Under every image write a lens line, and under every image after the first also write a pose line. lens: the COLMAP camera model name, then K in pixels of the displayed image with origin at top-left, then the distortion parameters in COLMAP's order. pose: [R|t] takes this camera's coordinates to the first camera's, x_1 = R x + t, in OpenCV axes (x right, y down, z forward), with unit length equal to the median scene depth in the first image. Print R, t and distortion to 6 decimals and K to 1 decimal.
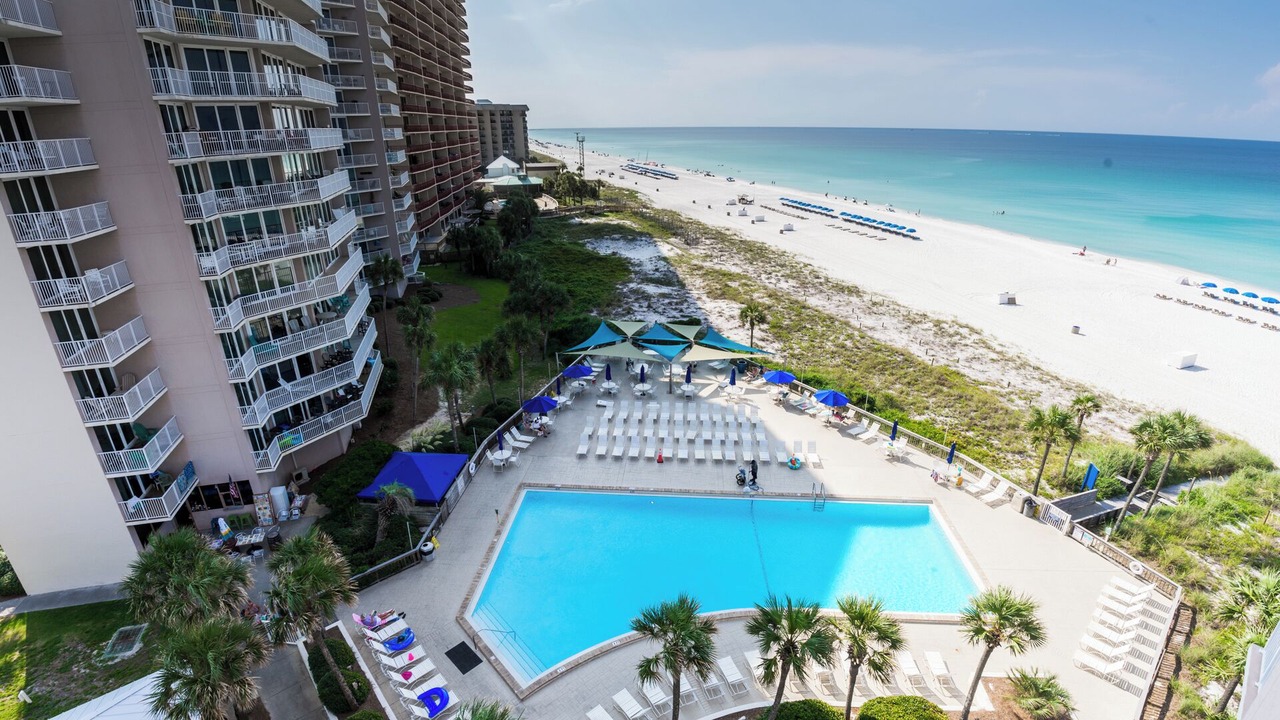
lens RADIAL K [[595.6, 0, 641.7], [0, 595.6, 372.1], [0, 0, 1]] dist [-0.066143, 0.005441]
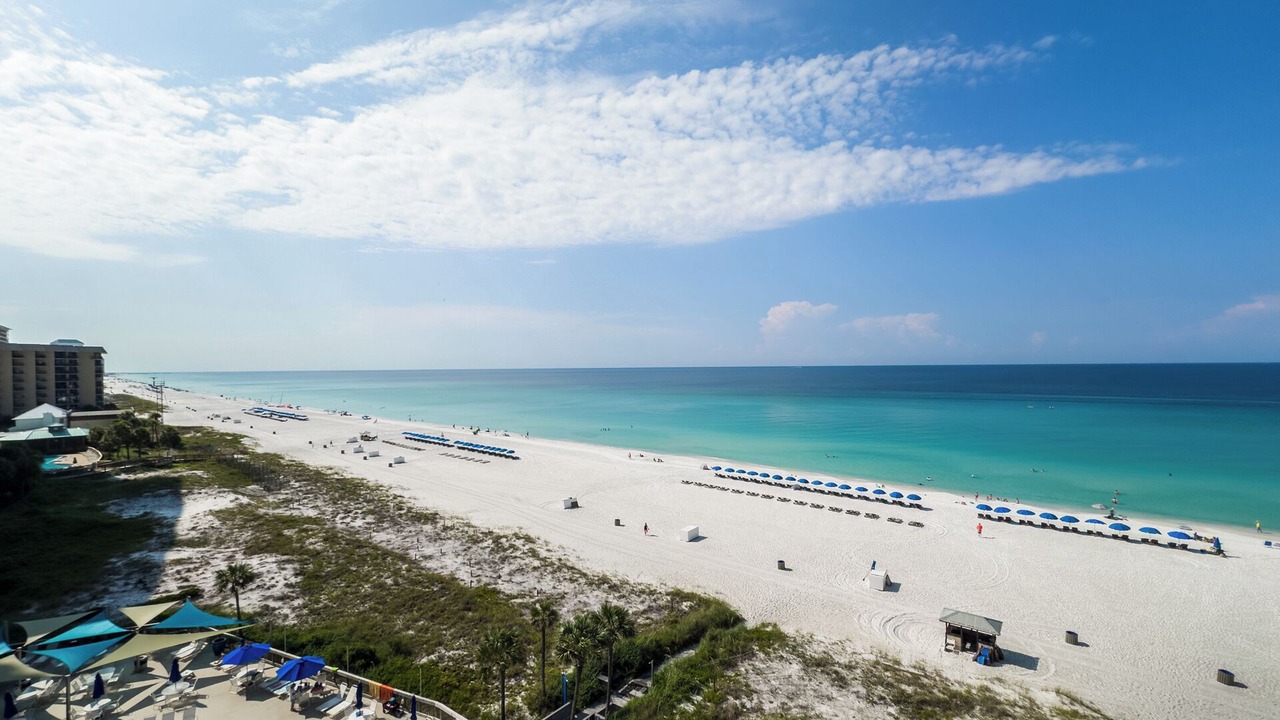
lens RADIAL K [[525.8, 0, 641.9], [0, 525.8, 373.5], [0, 0, 1]] dist [-0.003033, 0.000531]
pose [[0.839016, -0.006450, 0.544069, 0.187617], [0.211634, 0.925060, -0.315396, -0.003808], [-0.501262, 0.379766, 0.777505, 0.004411]]
